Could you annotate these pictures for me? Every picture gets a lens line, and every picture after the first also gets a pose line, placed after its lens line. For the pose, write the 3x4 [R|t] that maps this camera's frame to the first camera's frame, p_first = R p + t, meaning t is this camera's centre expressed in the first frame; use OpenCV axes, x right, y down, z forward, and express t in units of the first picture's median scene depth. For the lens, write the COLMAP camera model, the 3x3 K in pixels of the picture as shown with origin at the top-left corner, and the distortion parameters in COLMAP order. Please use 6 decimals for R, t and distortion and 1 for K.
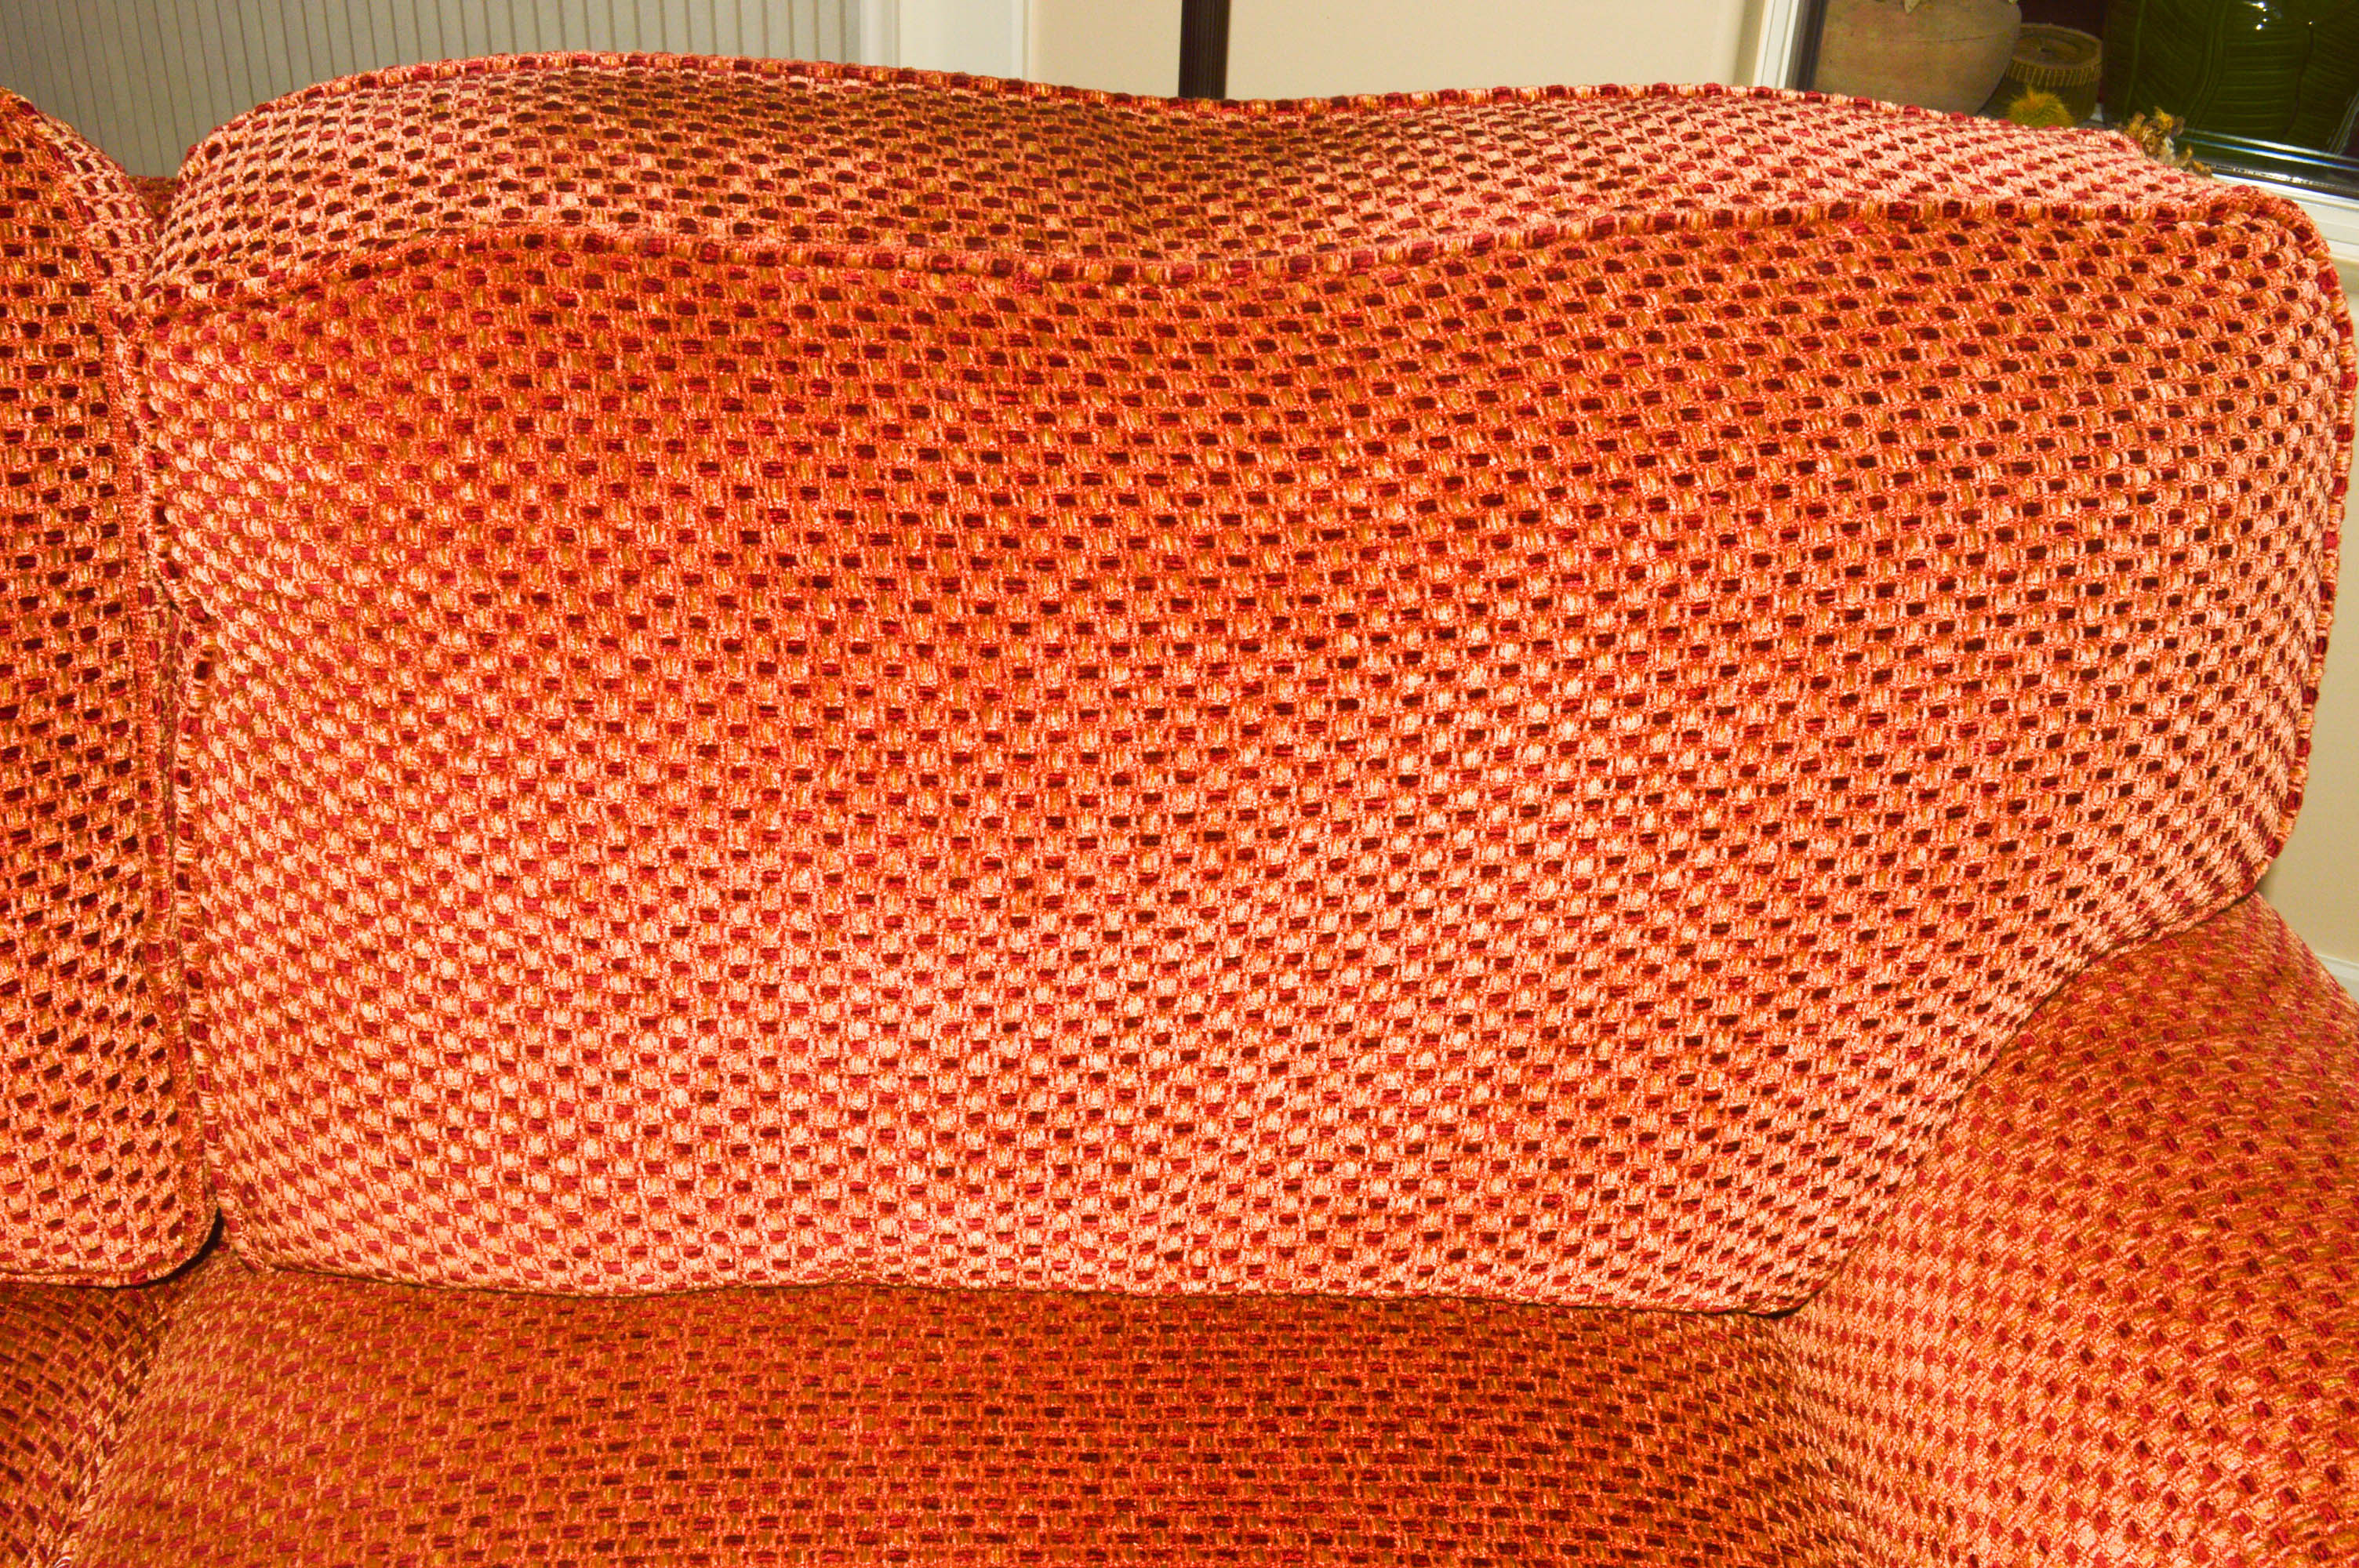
lens RADIAL K [[2496.2, 0, 1171.8], [0, 2496.2, 822.6], [0, 0, 1]] dist [-0.060647, 0.000000]
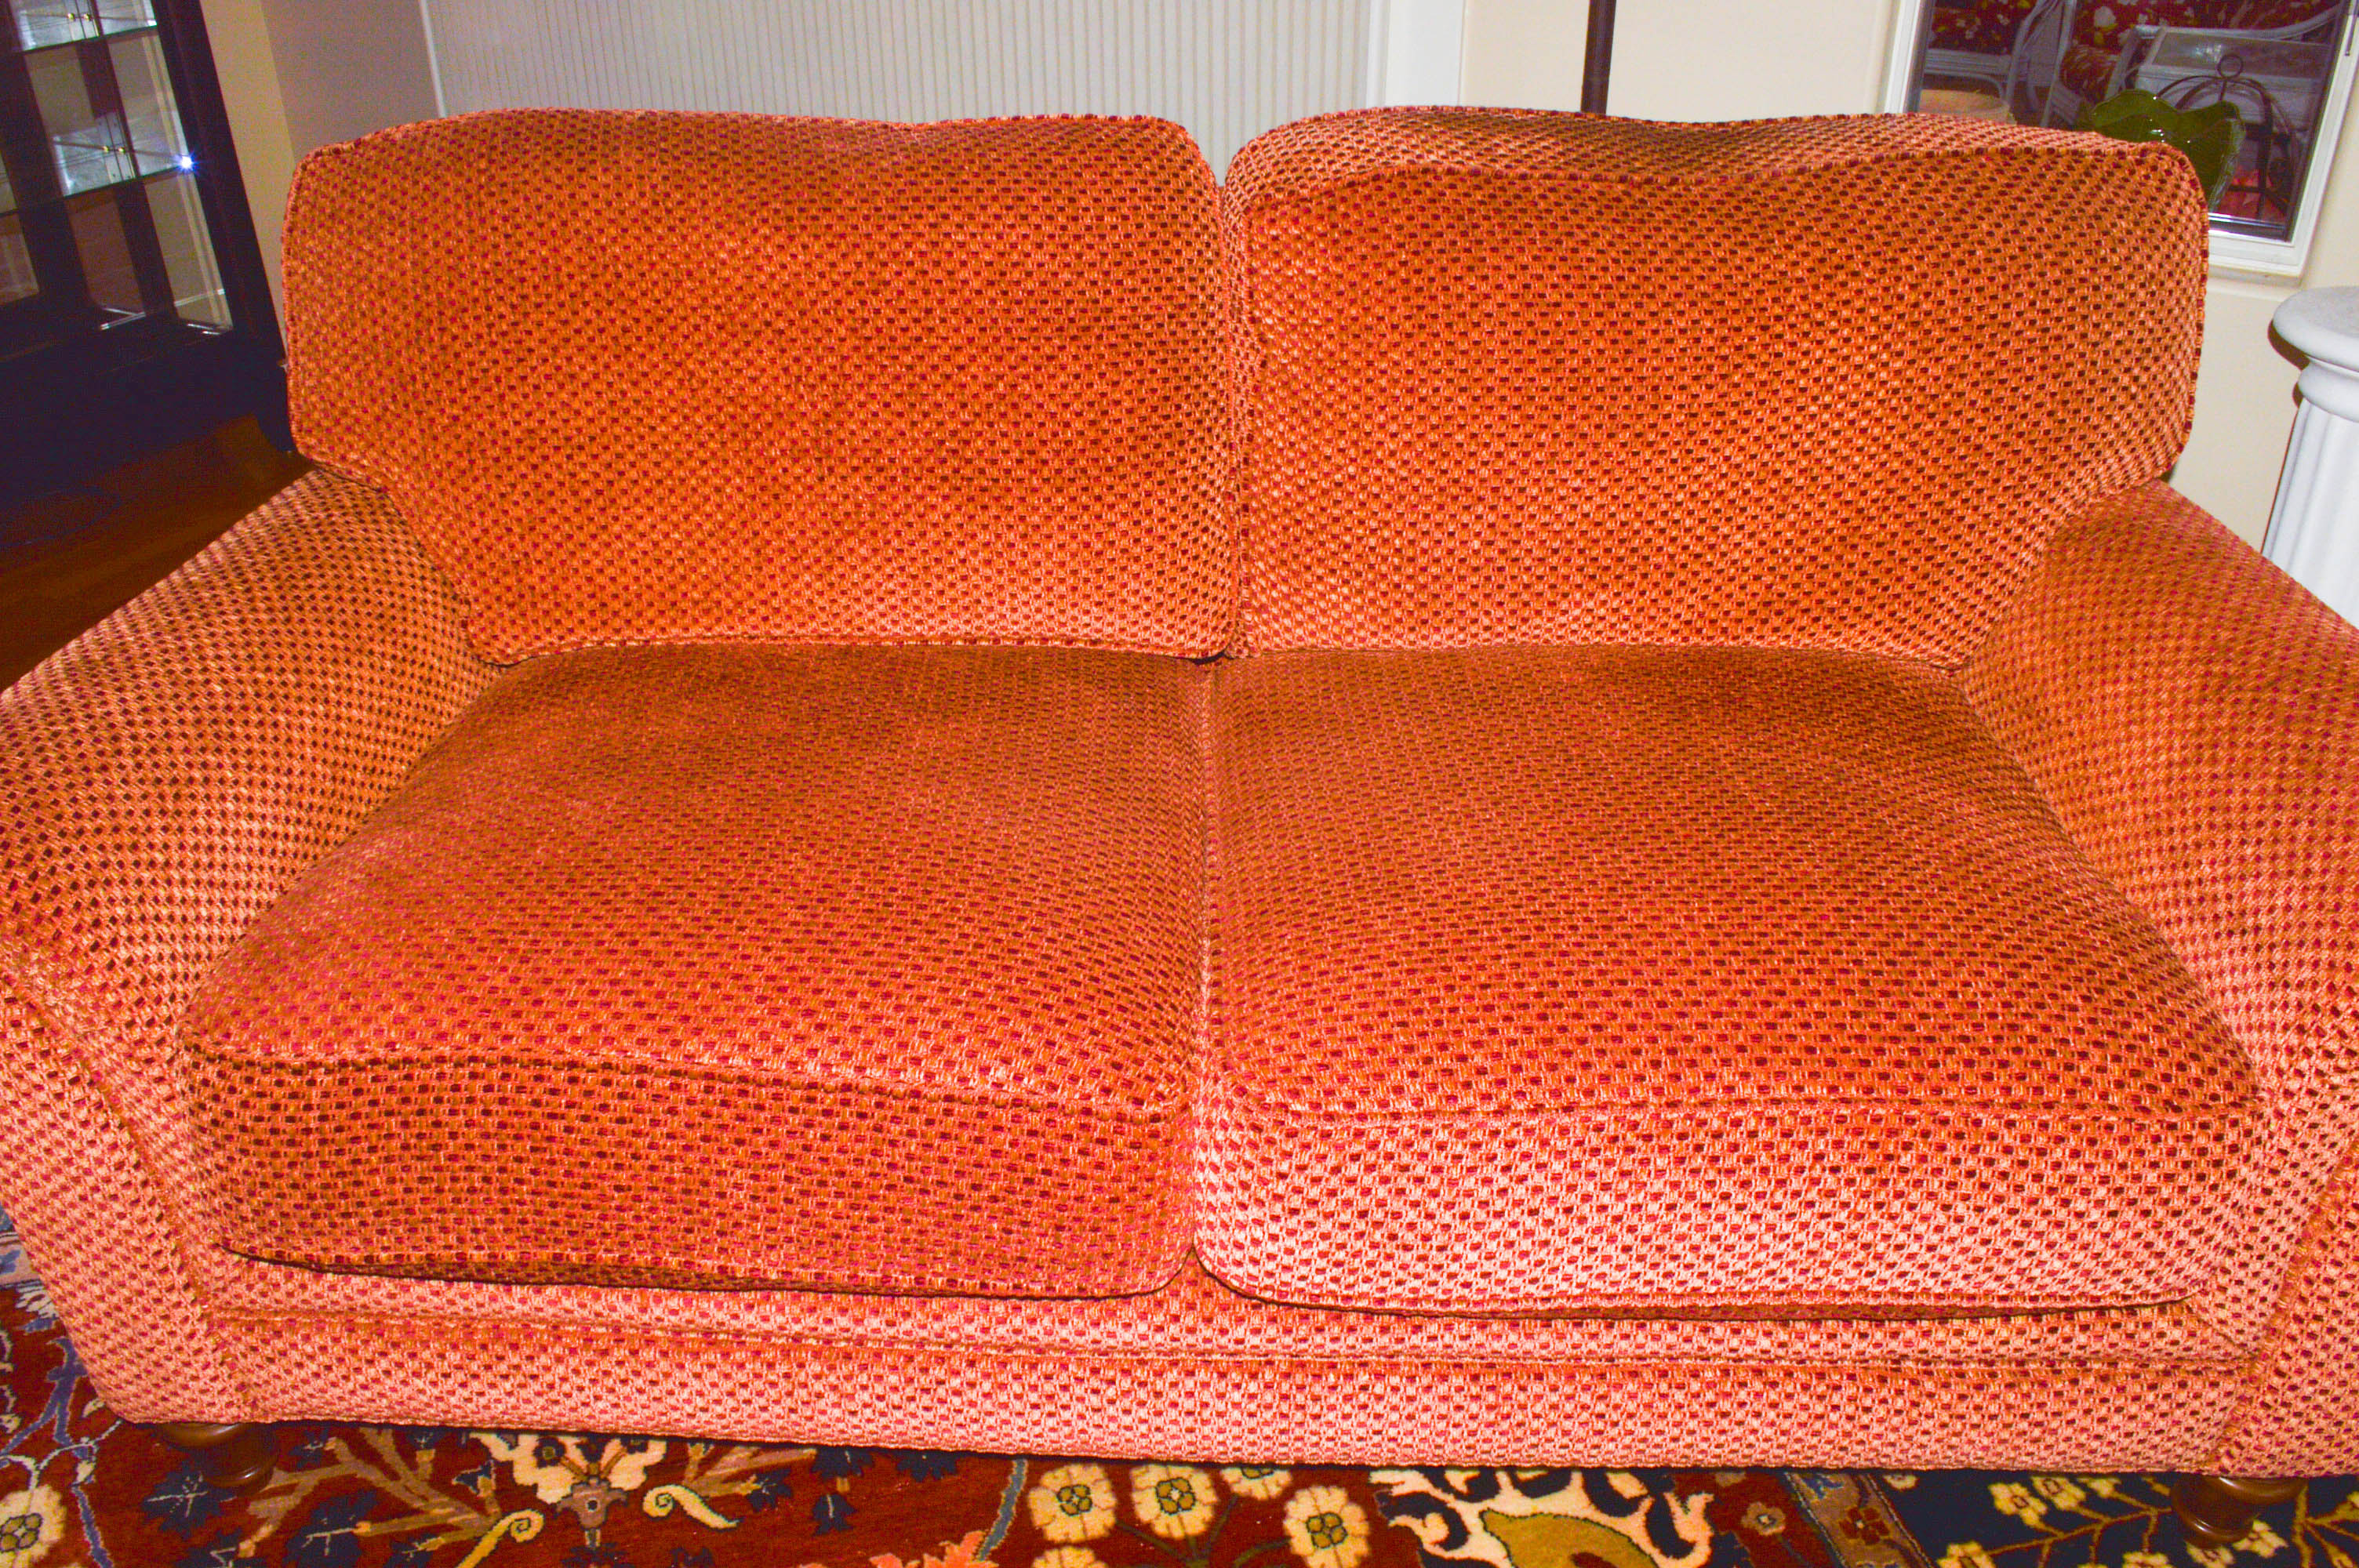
lens RADIAL K [[1879.5, 0, 1176.0], [0, 1879.5, 799.0], [0, 0, 1]] dist [-0.093289, 0.021888]
pose [[0.996341, -0.005477, -0.085293, -0.338924], [0.002650, 0.999444, -0.033230, 0.415672], [0.085427, 0.032882, 0.995802, -0.754903]]
